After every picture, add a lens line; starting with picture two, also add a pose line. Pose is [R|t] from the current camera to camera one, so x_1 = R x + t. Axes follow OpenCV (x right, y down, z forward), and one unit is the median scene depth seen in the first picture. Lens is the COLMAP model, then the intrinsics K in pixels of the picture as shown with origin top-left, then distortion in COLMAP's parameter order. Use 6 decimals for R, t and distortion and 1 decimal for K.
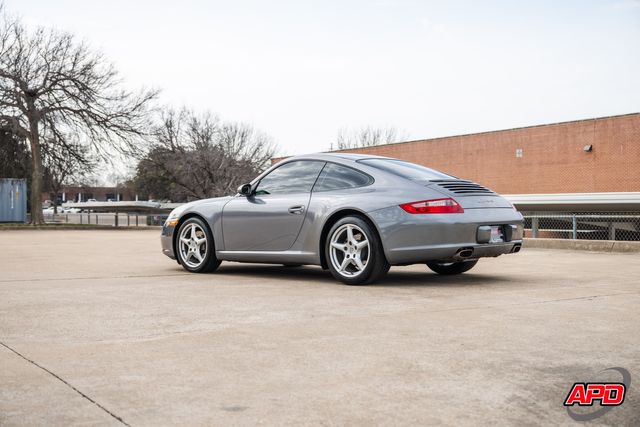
lens RADIAL K [[852.4, 0, 205.7], [0, 852.4, 213.7], [0, 0, 1]] dist [0.000476, -0.021520]
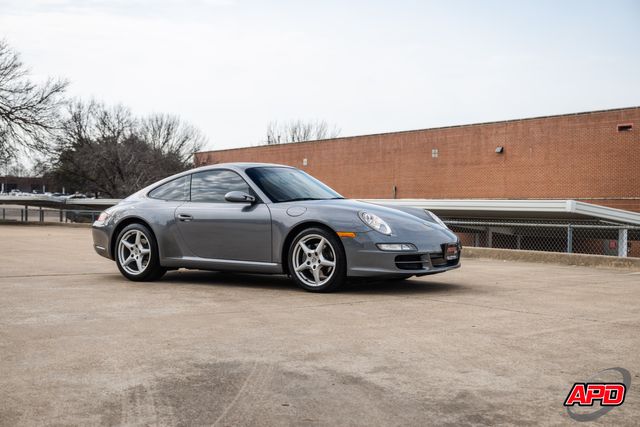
lens RADIAL K [[982.9, 0, 340.0], [0, 982.9, 213.9], [0, 0, 1]] dist [0.002950, -0.003905]
pose [[0.997133, 0.014040, 0.074359, 0.174188], [-0.015862, 0.999587, 0.023965, -0.025971], [-0.073992, -0.025076, 0.996944, -0.151762]]
